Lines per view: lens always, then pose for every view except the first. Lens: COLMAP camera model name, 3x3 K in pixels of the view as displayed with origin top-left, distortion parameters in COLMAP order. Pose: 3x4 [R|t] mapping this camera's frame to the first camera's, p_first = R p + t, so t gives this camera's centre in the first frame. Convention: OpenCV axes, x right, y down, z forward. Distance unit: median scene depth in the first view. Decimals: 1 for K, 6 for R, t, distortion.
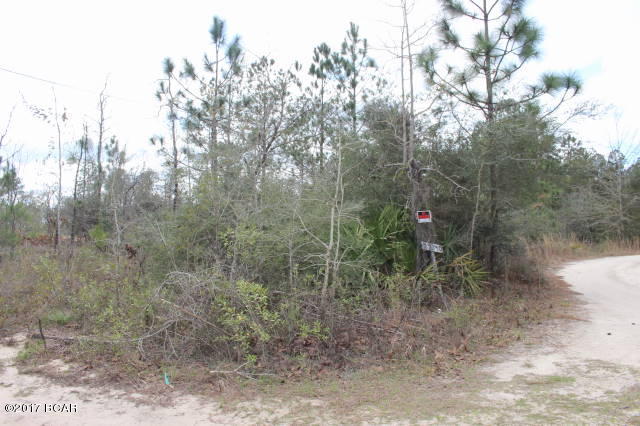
lens RADIAL K [[537.0, 0, 321.7], [0, 537.0, 213.0], [0, 0, 1]] dist [-0.136279, 0.110026]
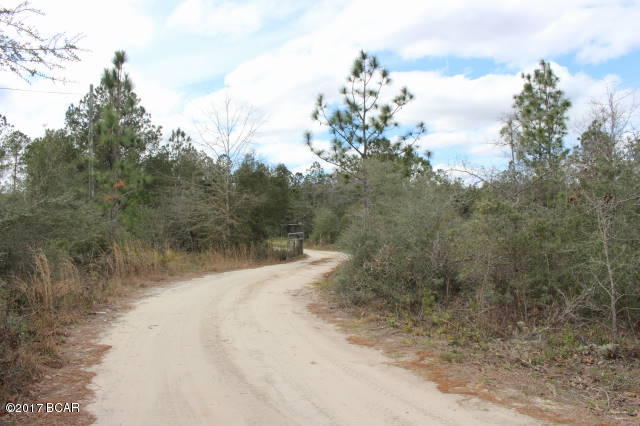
lens RADIAL K [[537.0, 0, 319.3], [0, 537.0, 208.5], [0, 0, 1]] dist [-0.136279, 0.110026]
pose [[0.766469, 0.039653, 0.641056, 0.138916], [-0.033839, 0.999199, -0.021348, 0.003494], [-0.641390, -0.005330, 0.767197, 0.246237]]
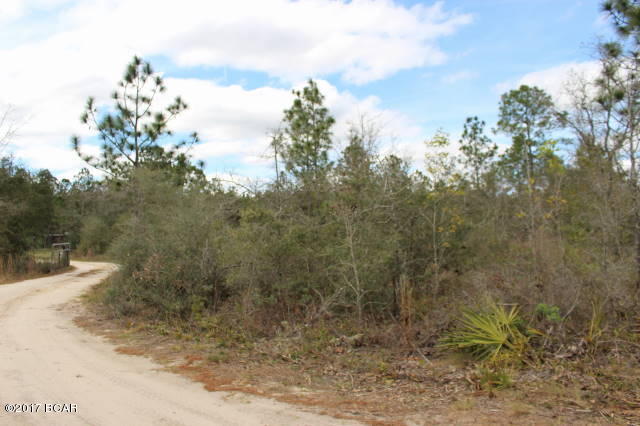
lens RADIAL K [[537.0, 0, 318.4], [0, 537.0, 211.4], [0, 0, 1]] dist [-0.136279, 0.110026]
pose [[0.446108, 0.045347, 0.893830, 0.132953], [-0.017659, 0.998967, -0.041867, 0.003187], [-0.894805, 0.002893, 0.446448, 0.235973]]
